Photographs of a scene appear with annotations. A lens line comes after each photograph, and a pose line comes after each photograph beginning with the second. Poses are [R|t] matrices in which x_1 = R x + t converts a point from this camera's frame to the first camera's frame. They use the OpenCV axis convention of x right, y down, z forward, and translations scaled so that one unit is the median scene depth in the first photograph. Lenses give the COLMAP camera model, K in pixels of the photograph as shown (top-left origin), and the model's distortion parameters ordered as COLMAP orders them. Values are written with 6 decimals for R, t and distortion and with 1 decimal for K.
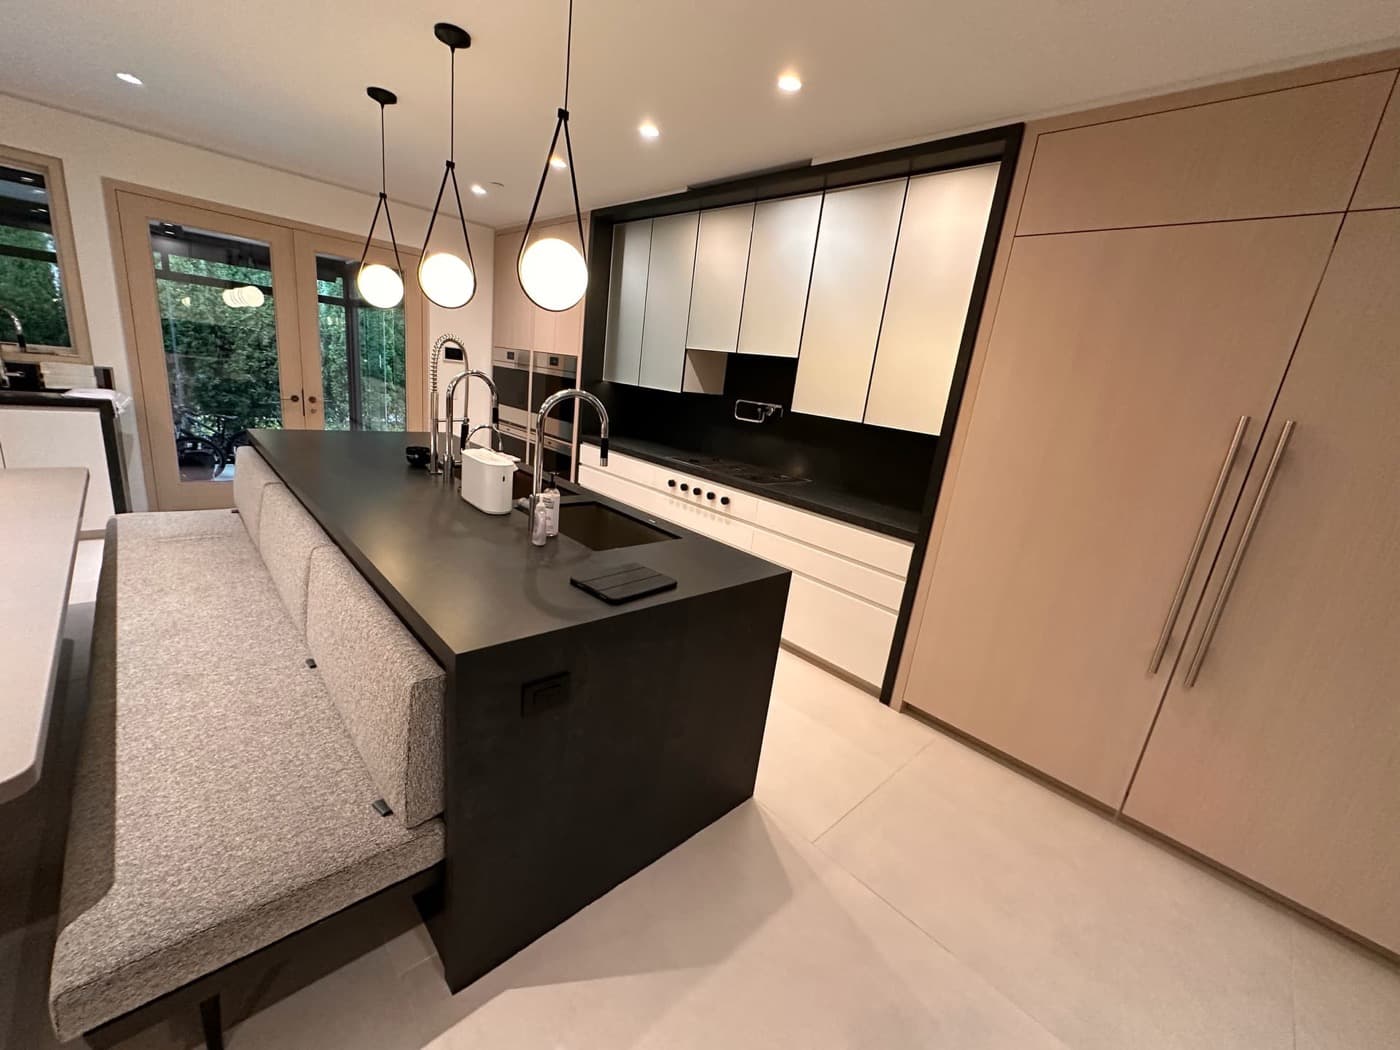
lens RADIAL K [[557.1, 0, 701.2], [0, 557.1, 525.7], [0, 0, 1]] dist [-0.006991, 0.000831]
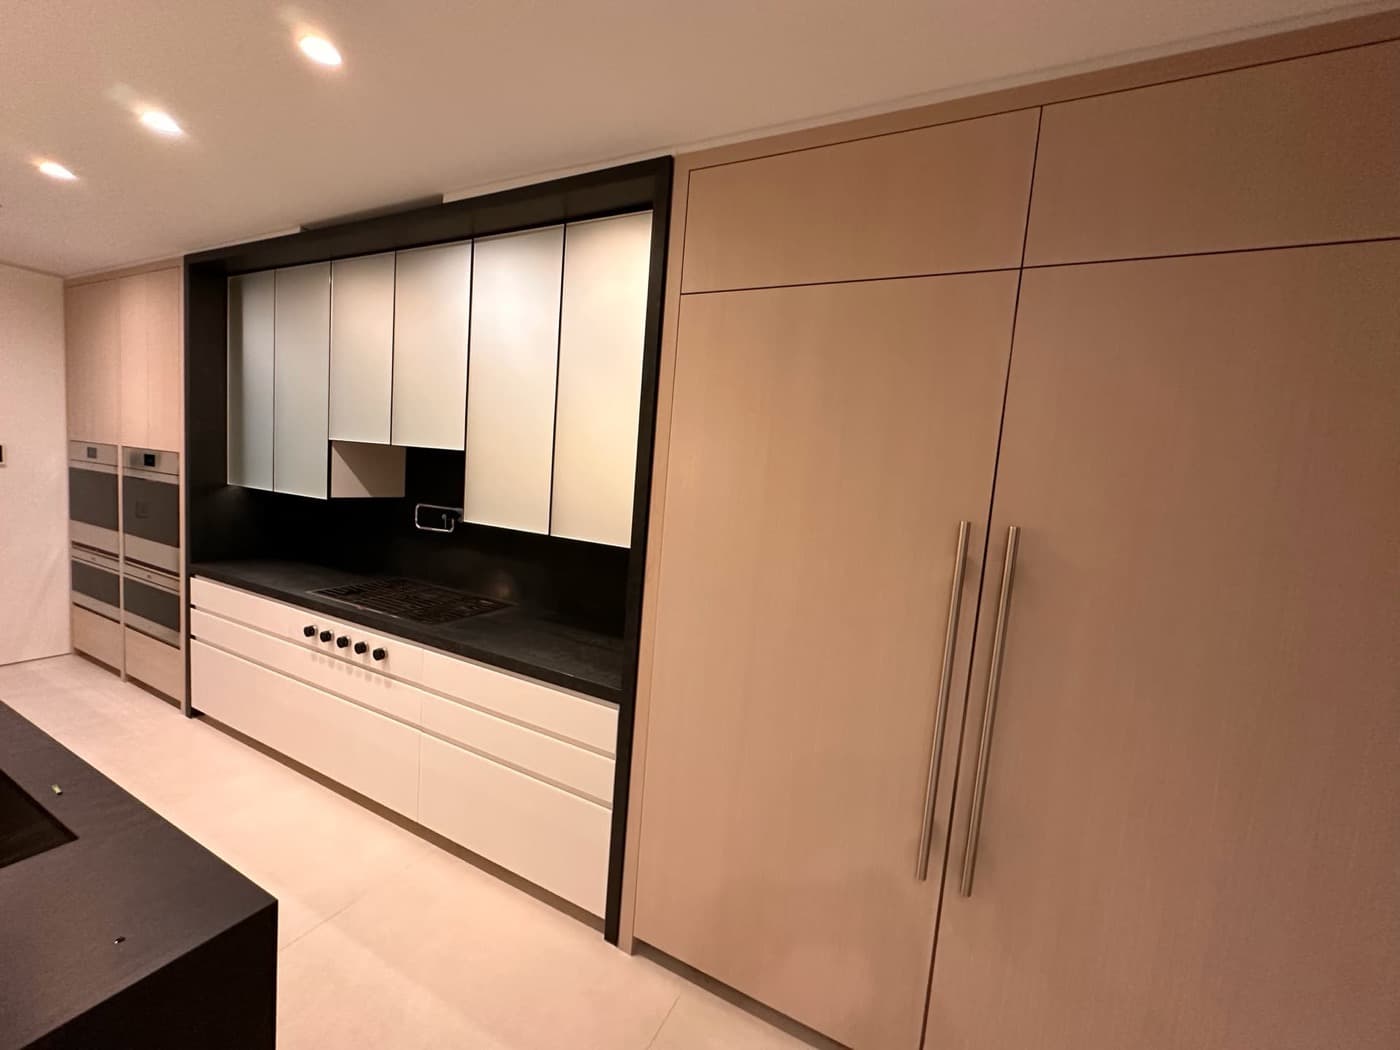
lens RADIAL K [[557.1, 0, 701.7], [0, 557.1, 525.3], [0, 0, 1]] dist [-0.006991, 0.000831]
pose [[0.944057, -0.072293, 0.321760, 0.224830], [0.115768, 0.986232, -0.118083, -0.080255], [-0.308793, 0.148726, 0.939429, 0.224257]]
